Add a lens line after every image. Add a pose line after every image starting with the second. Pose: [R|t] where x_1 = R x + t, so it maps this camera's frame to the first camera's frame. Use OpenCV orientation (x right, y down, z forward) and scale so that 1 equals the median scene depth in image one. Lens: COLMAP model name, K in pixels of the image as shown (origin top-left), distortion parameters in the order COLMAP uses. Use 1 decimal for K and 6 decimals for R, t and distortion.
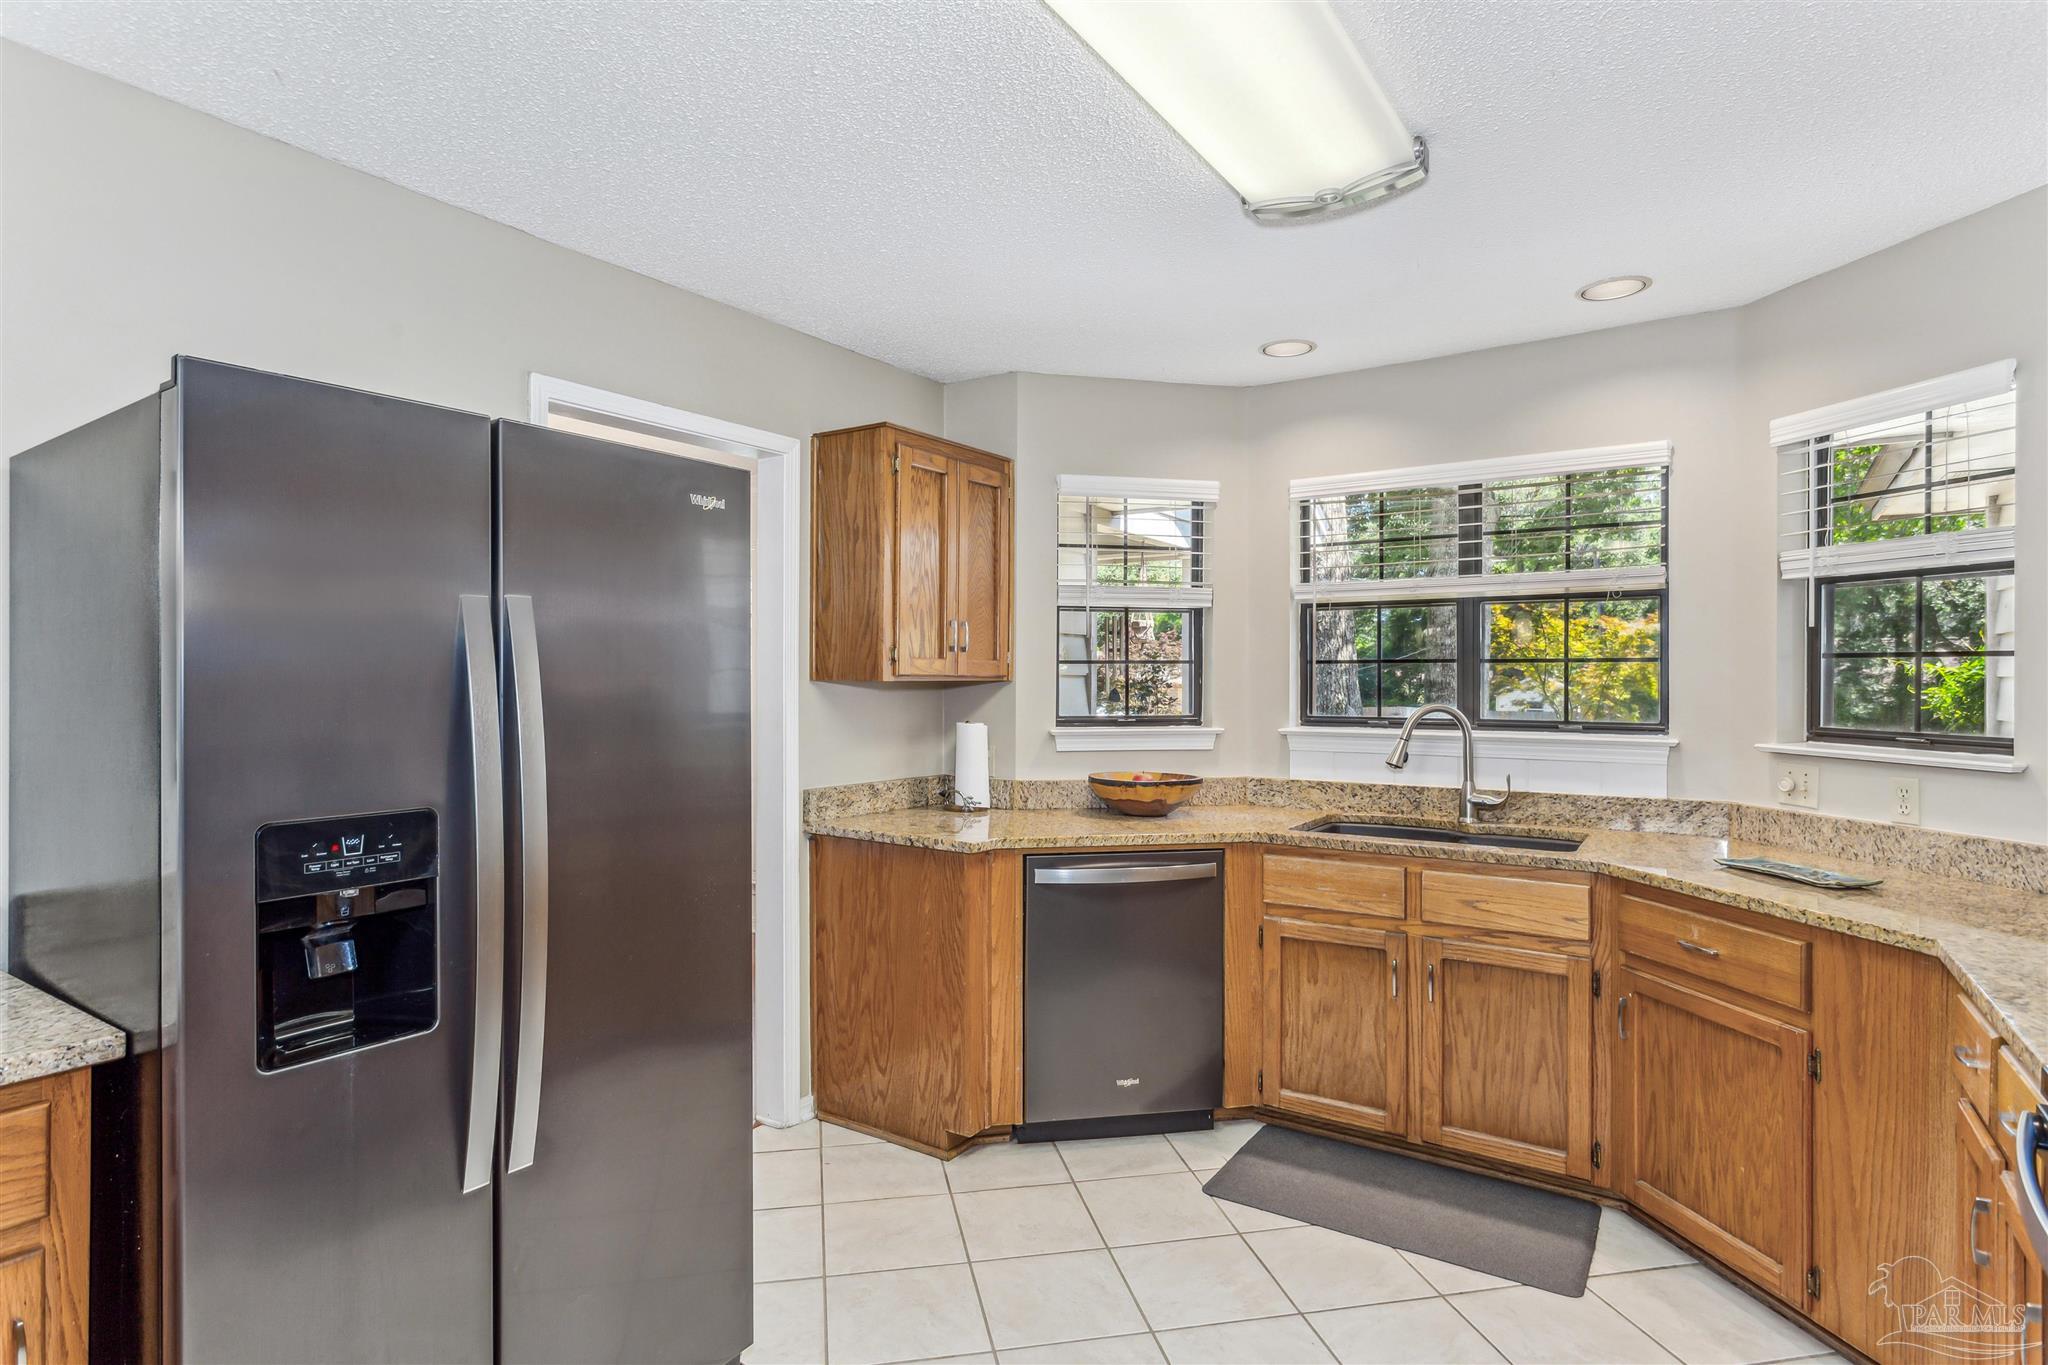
lens RADIAL K [[1057.3, 0, 1023.1], [0, 1057.3, 675.3], [0, 0, 1]] dist [0.002615, 0.000105]
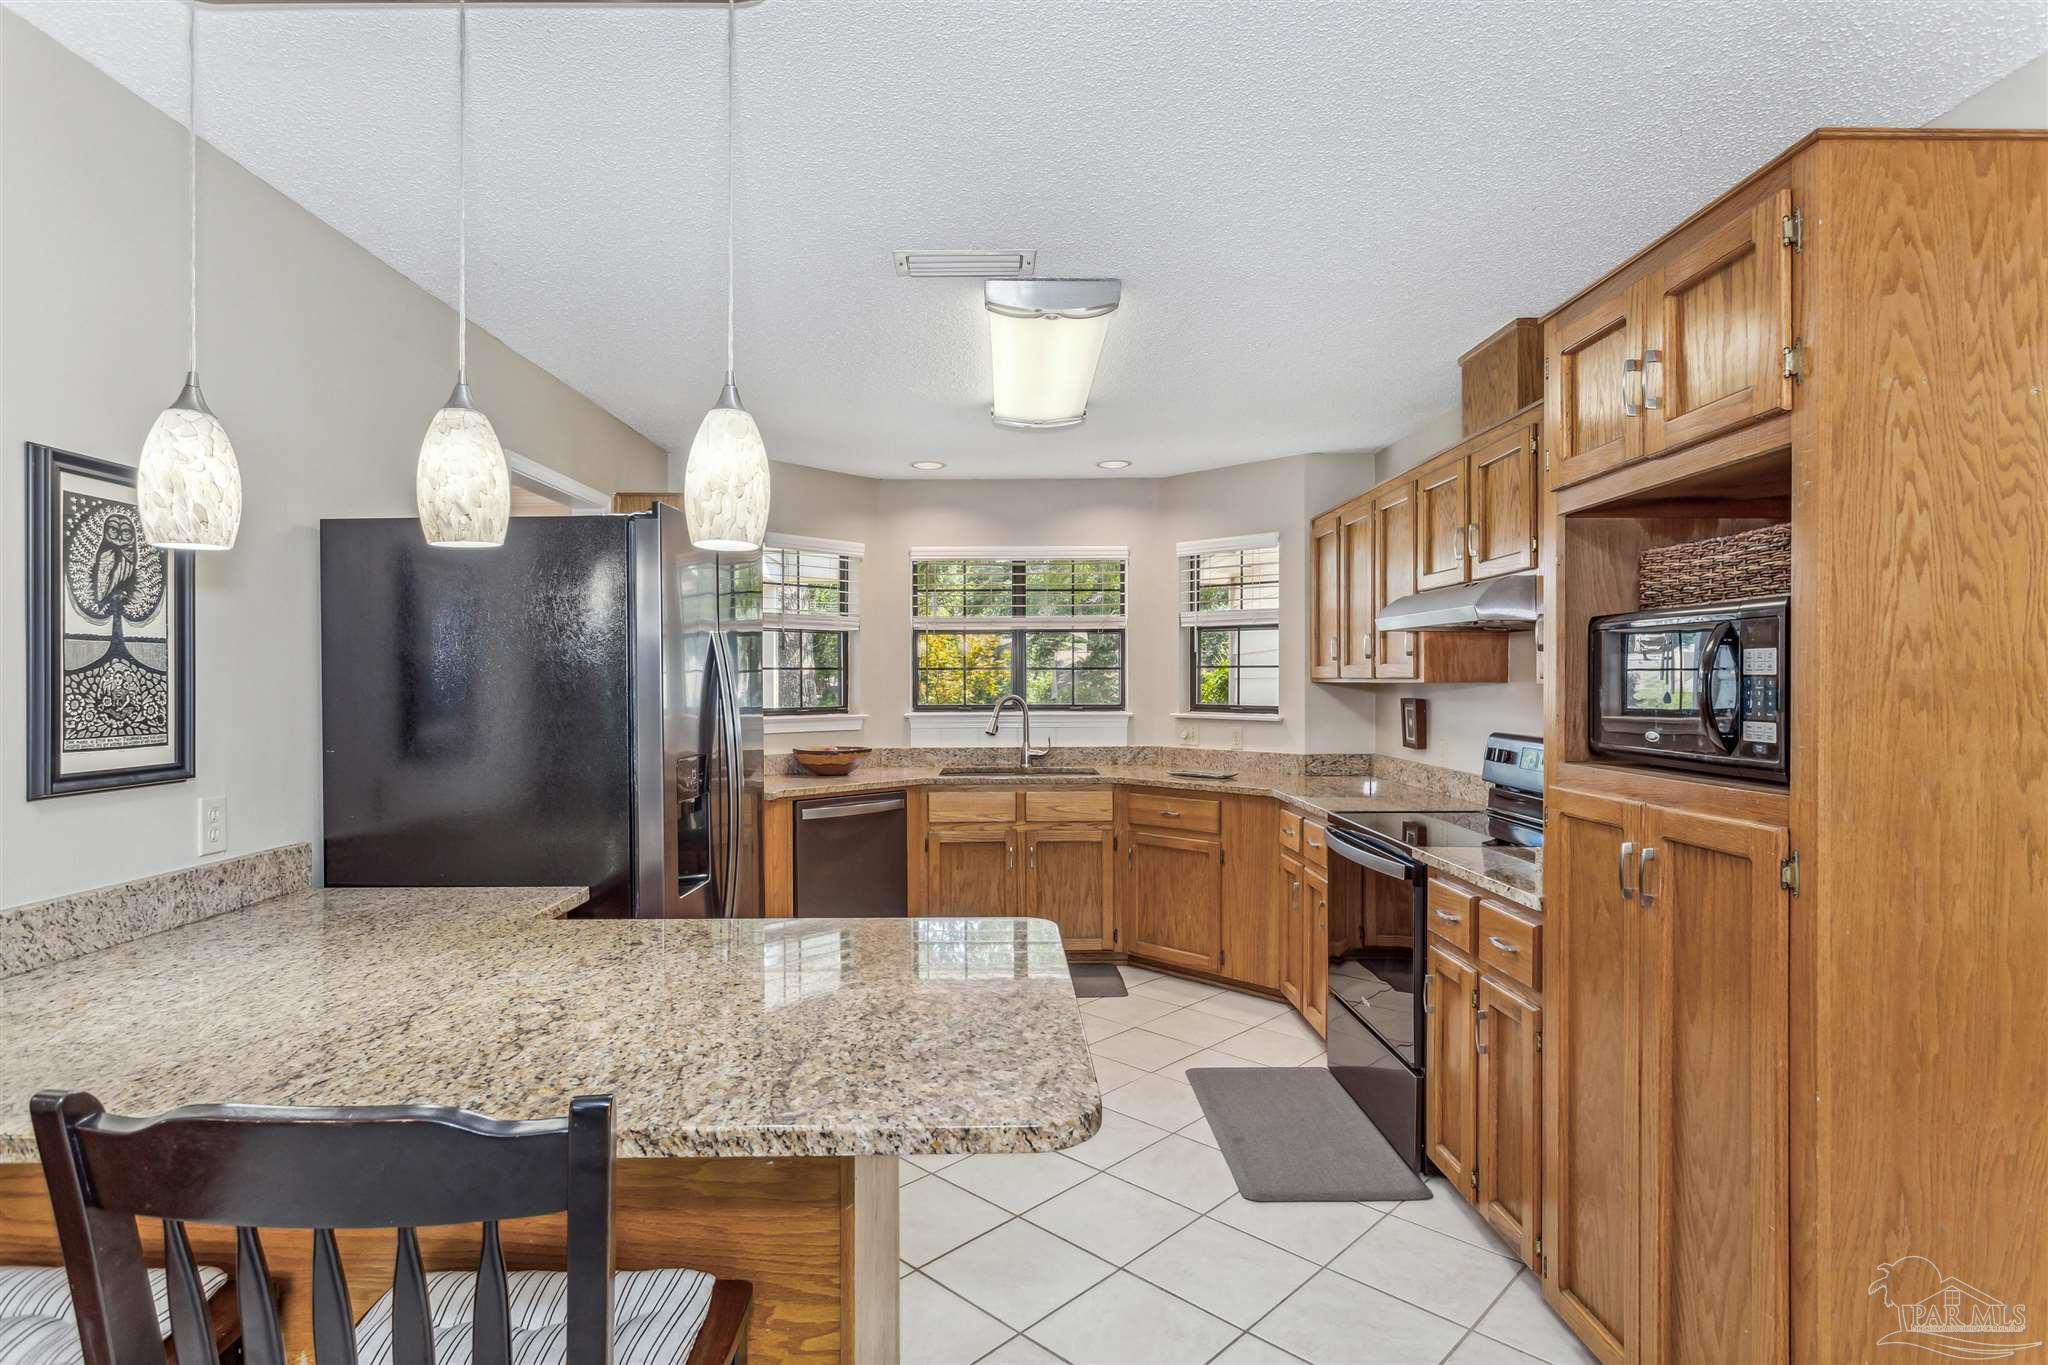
lens RADIAL K [[1057.3, 0, 1000.3], [0, 1057.3, 684.7], [0, 0, 1]] dist [0.002615, 0.000105]
pose [[0.829609, -0.002834, 0.558338, -0.597244], [0.002055, 0.999996, 0.002022, 0.008296], [-0.558342, -0.000530, 0.829611, -0.382900]]
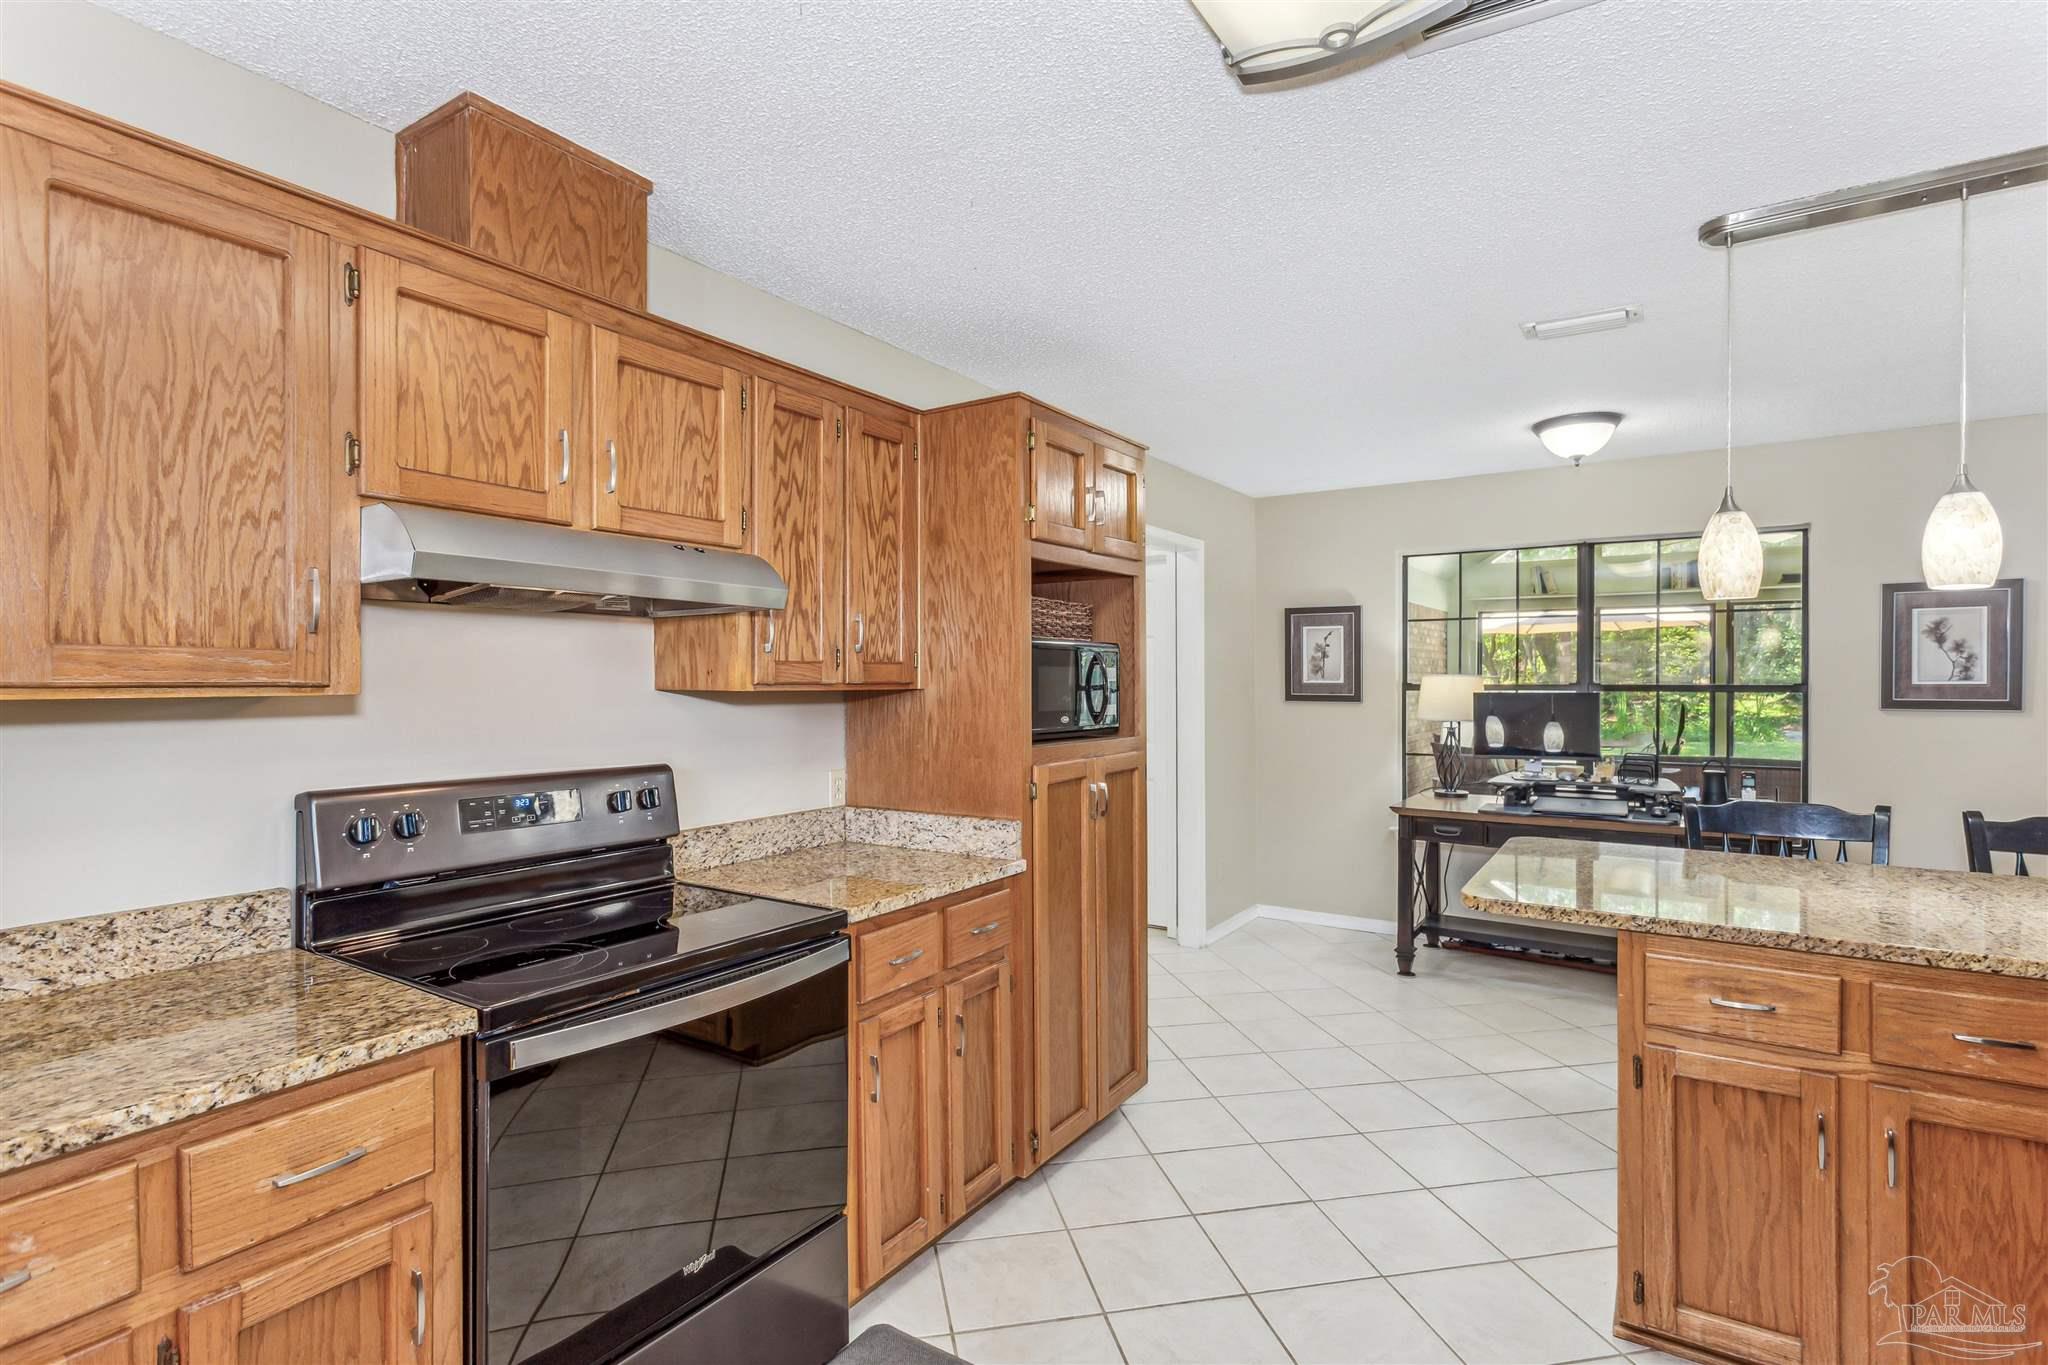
lens RADIAL K [[1003.3, 0, 1021.6], [0, 1003.3, 675.5], [0, 0, 1]] dist [0.002458, 0.000679]
pose [[-0.999977, 0.004846, -0.004677, 0.149668], [0.004831, 0.999983, 0.003220, -0.004815], [0.004692, 0.003197, -0.999984, 0.923284]]
